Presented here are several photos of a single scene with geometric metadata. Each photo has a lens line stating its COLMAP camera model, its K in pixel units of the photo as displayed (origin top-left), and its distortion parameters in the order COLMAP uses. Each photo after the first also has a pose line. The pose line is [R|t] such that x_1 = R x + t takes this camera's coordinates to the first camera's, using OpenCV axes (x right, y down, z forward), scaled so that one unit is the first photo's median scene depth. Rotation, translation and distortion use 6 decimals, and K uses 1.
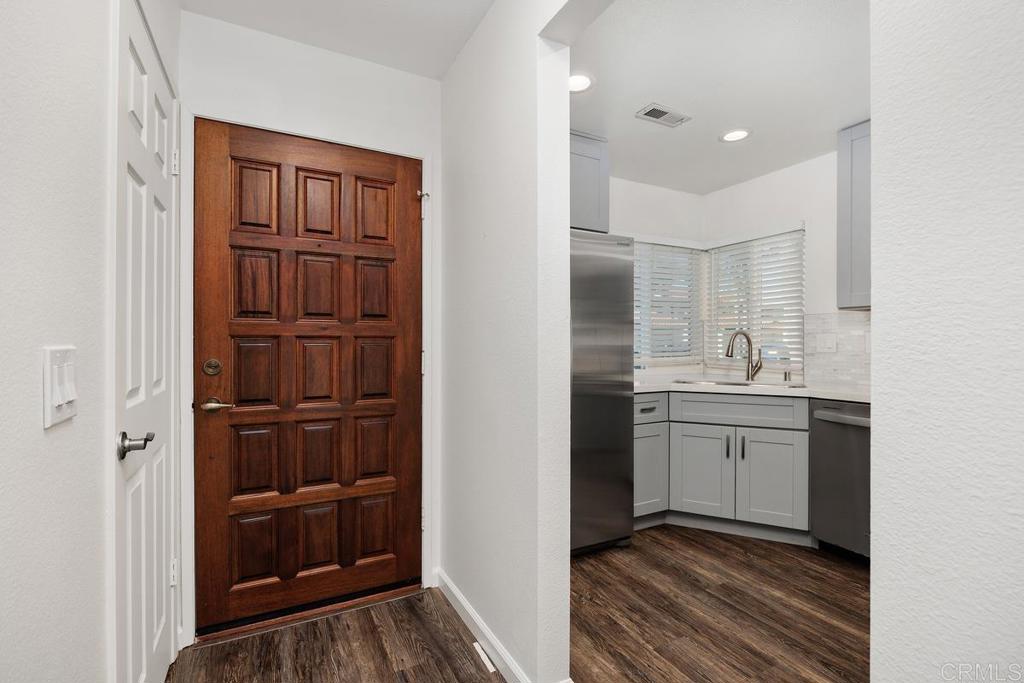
lens RADIAL K [[465.0, 0, 512.1], [0, 465.0, 337.5], [0, 0, 1]] dist [-0.008009, -0.000134]
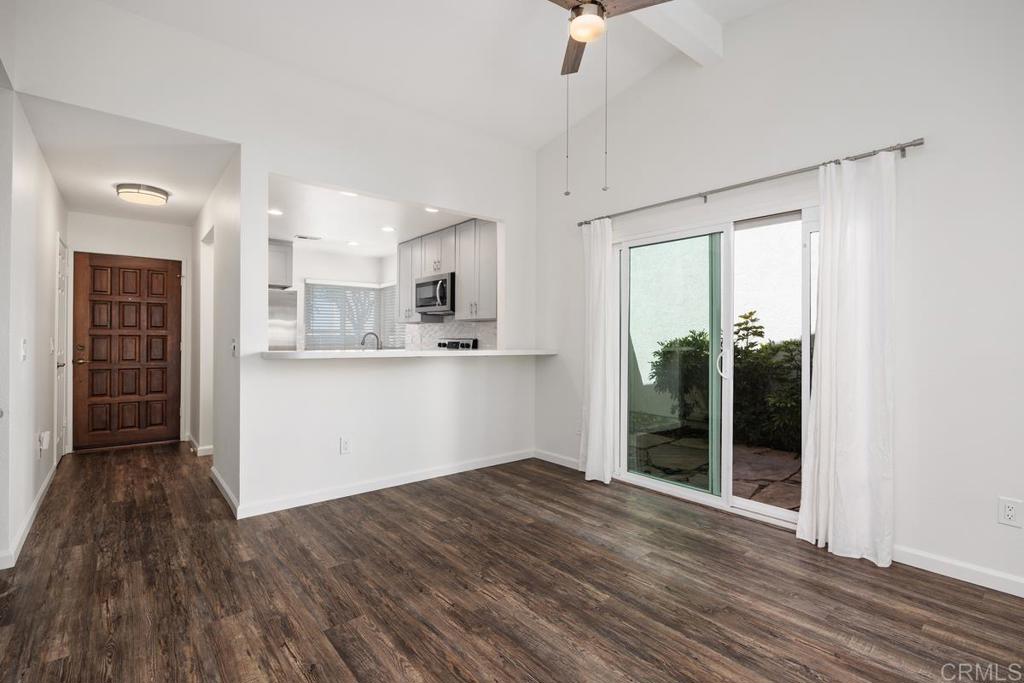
lens RADIAL K [[465.0, 0, 499.3], [0, 465.0, 331.0], [0, 0, 1]] dist [-0.008009, -0.000134]
pose [[0.979556, 0.003739, 0.201137, 0.742826], [-0.001928, 0.999956, -0.009198, -0.004153], [-0.201162, 0.008622, 0.979520, -1.321857]]
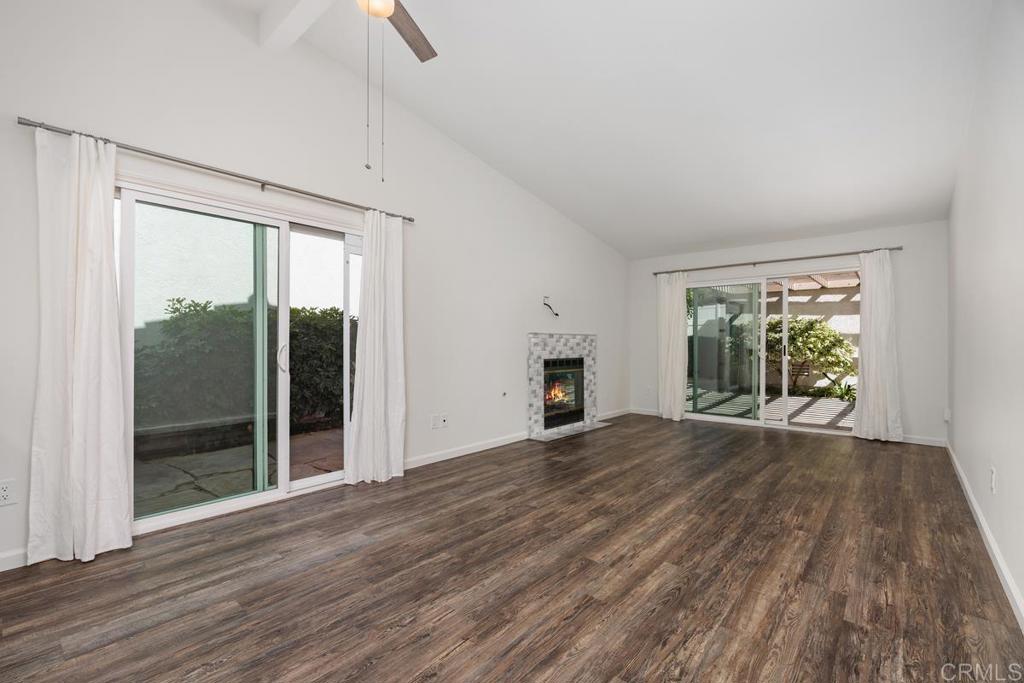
lens RADIAL K [[455.5, 0, 505.7], [0, 455.5, 344.7], [0, 0, 1]] dist [-0.007156, 0.001019]
pose [[-0.365692, -0.004781, 0.930724, 0.233210], [-0.008846, 0.999959, 0.001660, 0.026652], [-0.930694, -0.007626, -0.365720, -0.404590]]
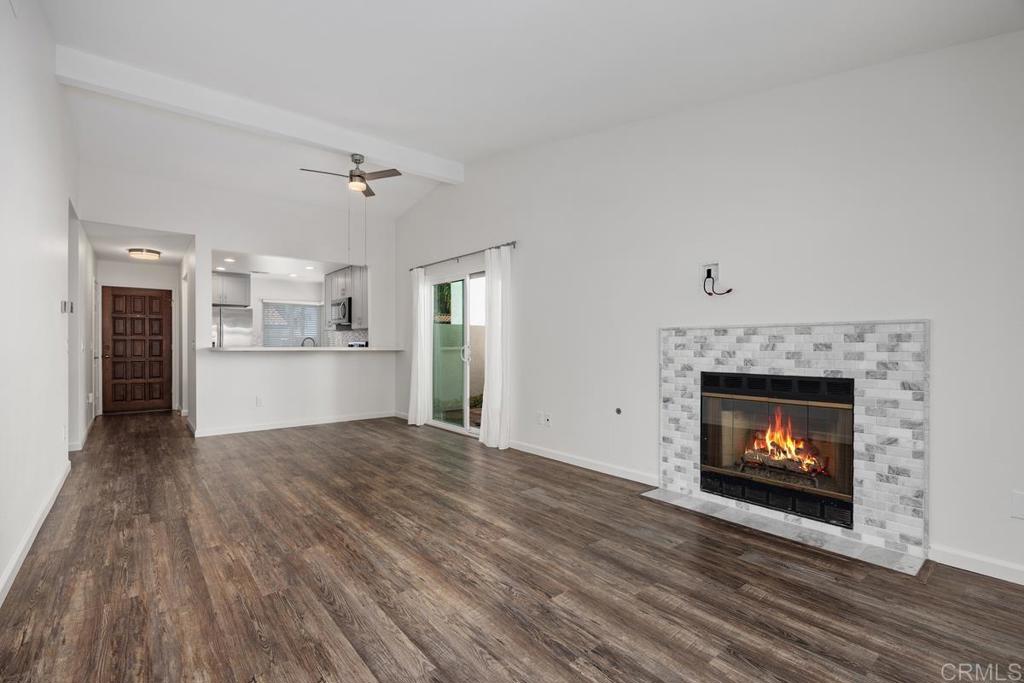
lens RADIAL K [[465.0, 0, 504.9], [0, 465.0, 338.7], [0, 0, 1]] dist [-0.008009, -0.000134]
pose [[0.981047, -0.001408, 0.193763, 1.306424], [0.002395, 0.999985, -0.004861, 0.011276], [-0.193753, 0.005233, 0.981036, -2.394973]]
